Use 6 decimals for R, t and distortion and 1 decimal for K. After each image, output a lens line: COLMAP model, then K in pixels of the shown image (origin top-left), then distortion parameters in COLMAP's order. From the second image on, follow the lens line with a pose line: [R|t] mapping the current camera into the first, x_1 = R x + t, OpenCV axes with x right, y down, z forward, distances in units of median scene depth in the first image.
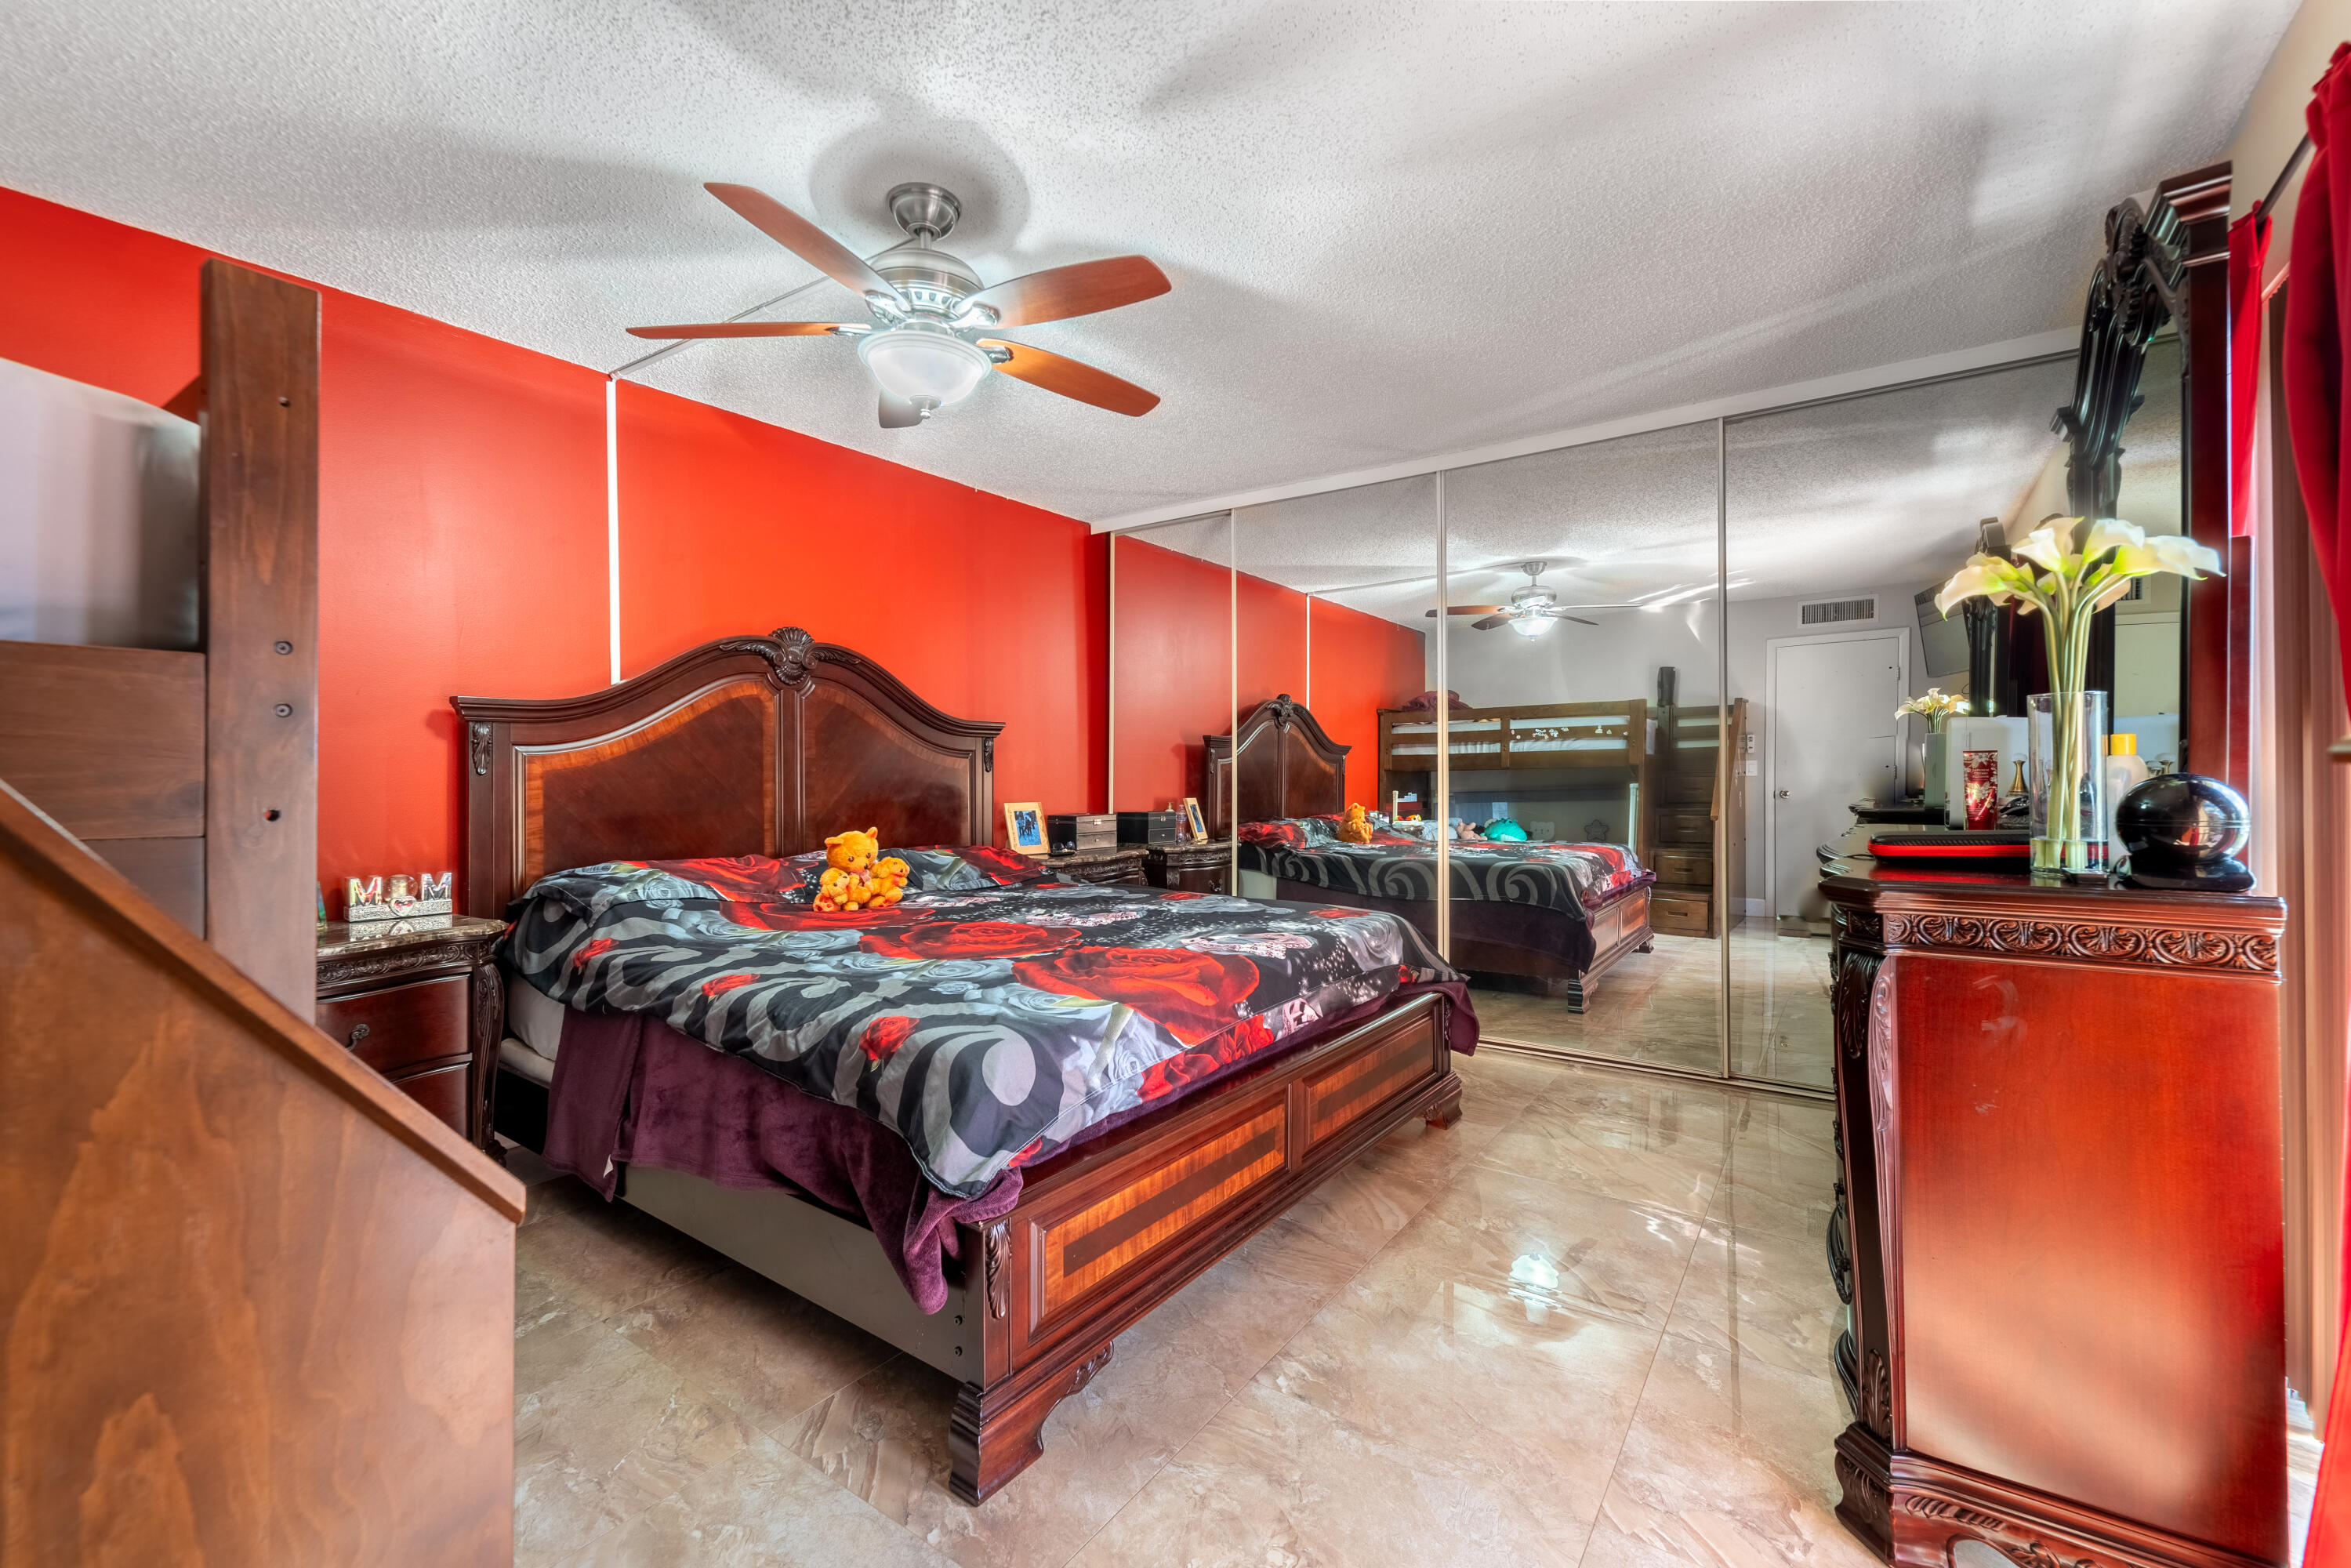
lens RADIAL K [[956.2, 0, 1176.3], [0, 956.2, 773.6], [0, 0, 1]] dist [0.002308, -0.000420]
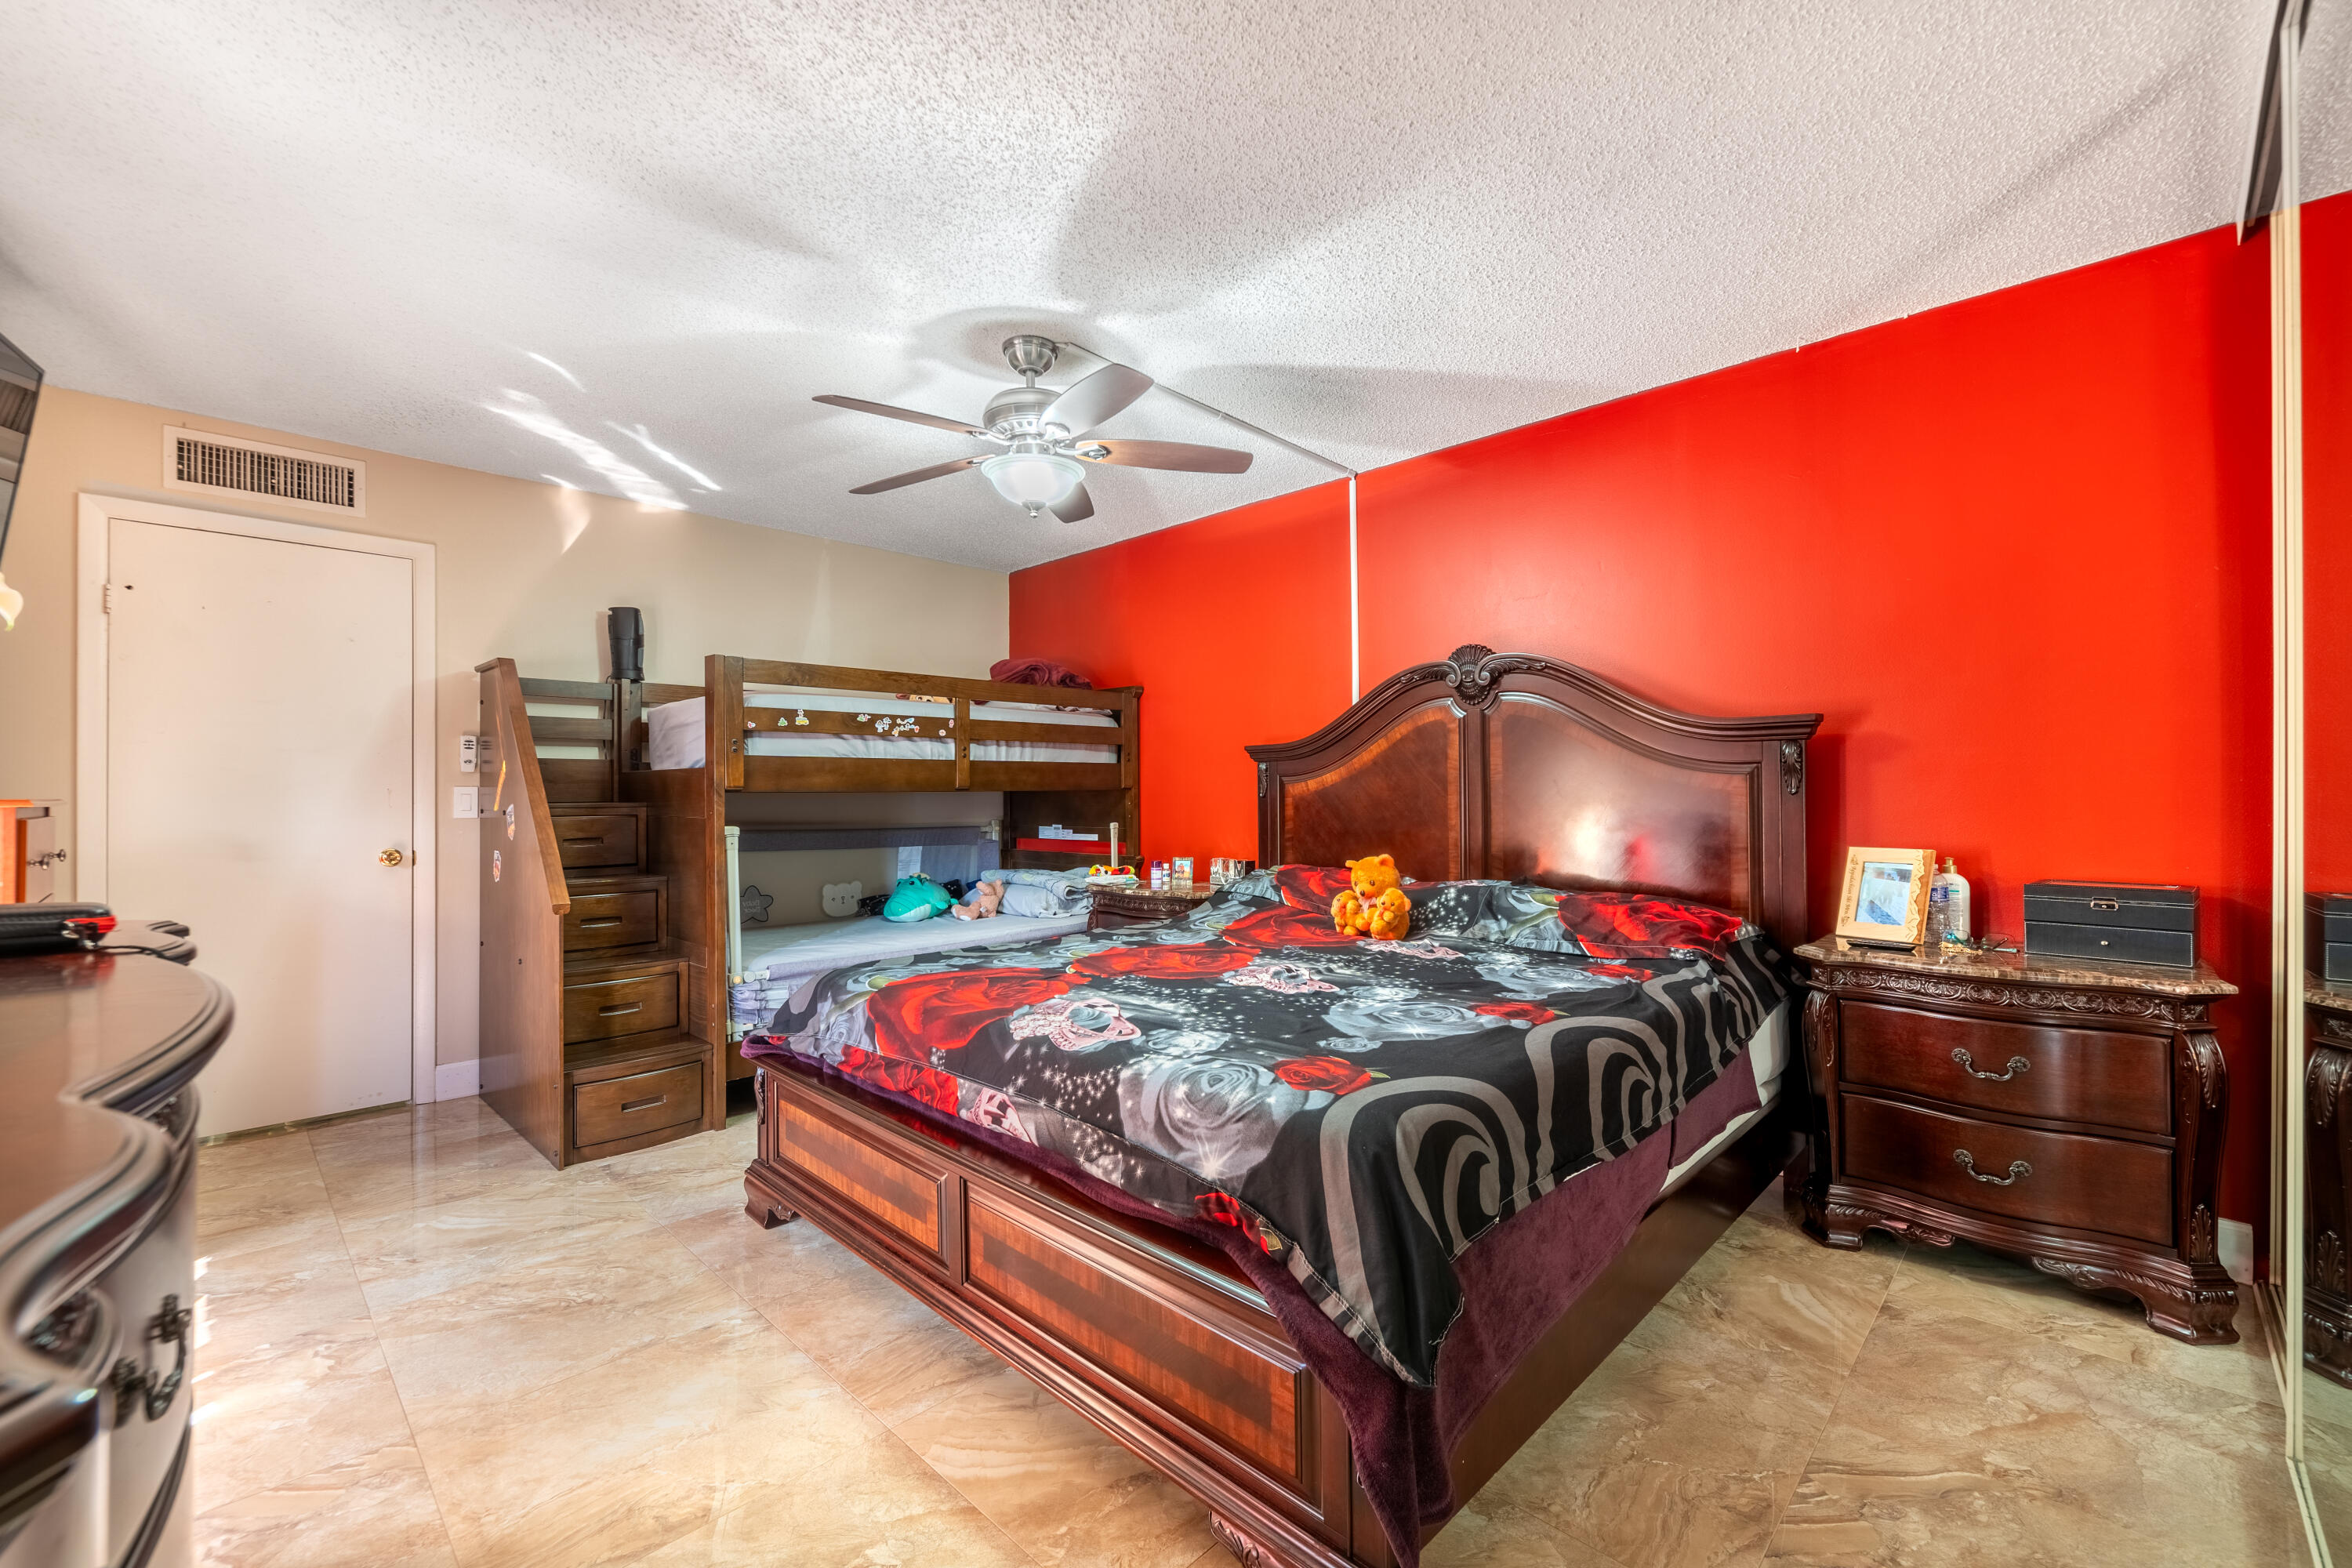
lens RADIAL K [[956.5, 0, 1178.0], [0, 956.5, 790.7], [0, 0, 1]] dist [0.002308, -0.000420]
pose [[-0.145539, -0.000258, -0.989353, 0.886112], [0.002950, 0.999995, -0.000695, -0.009423], [0.989348, -0.003020, -0.145537, 1.270113]]
